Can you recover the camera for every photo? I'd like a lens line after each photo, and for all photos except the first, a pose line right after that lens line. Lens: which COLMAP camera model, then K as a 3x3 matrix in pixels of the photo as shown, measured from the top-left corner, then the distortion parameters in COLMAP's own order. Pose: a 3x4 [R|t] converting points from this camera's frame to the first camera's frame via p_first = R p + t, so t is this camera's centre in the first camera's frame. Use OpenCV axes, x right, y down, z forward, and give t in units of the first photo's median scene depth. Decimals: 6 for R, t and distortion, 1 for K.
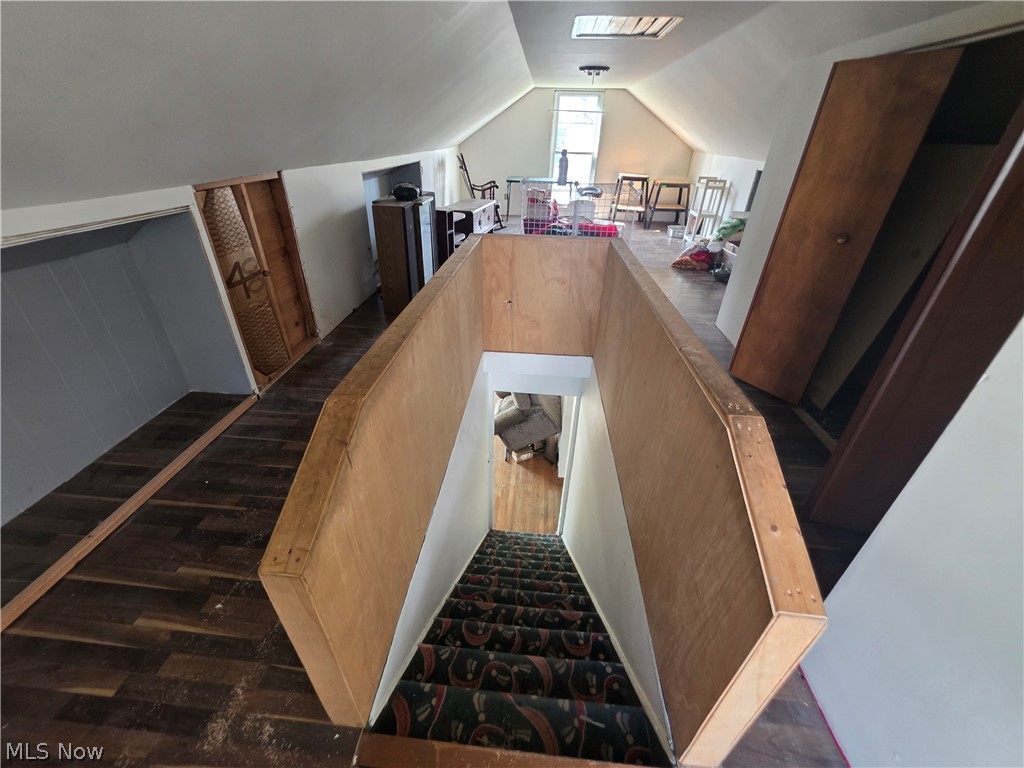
lens RADIAL K [[410.1, 0, 508.7], [0, 410.1, 383.2], [0, 0, 1]] dist [-0.003226, 0.001119]
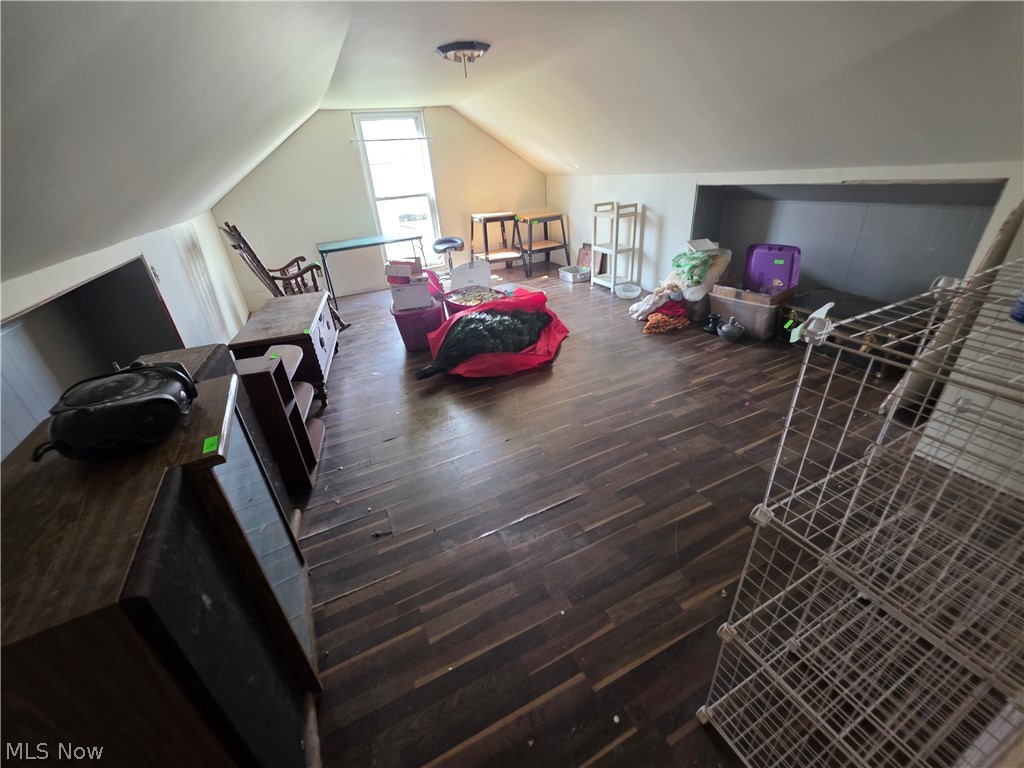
lens RADIAL K [[410.1, 0, 508.9], [0, 410.1, 384.7], [0, 0, 1]] dist [-0.003226, 0.001119]
pose [[0.860047, -0.313274, 0.402714, -0.080778], [0.342045, 0.939683, 0.000504, -0.228151], [-0.378582, 0.137313, 0.915326, 0.382623]]
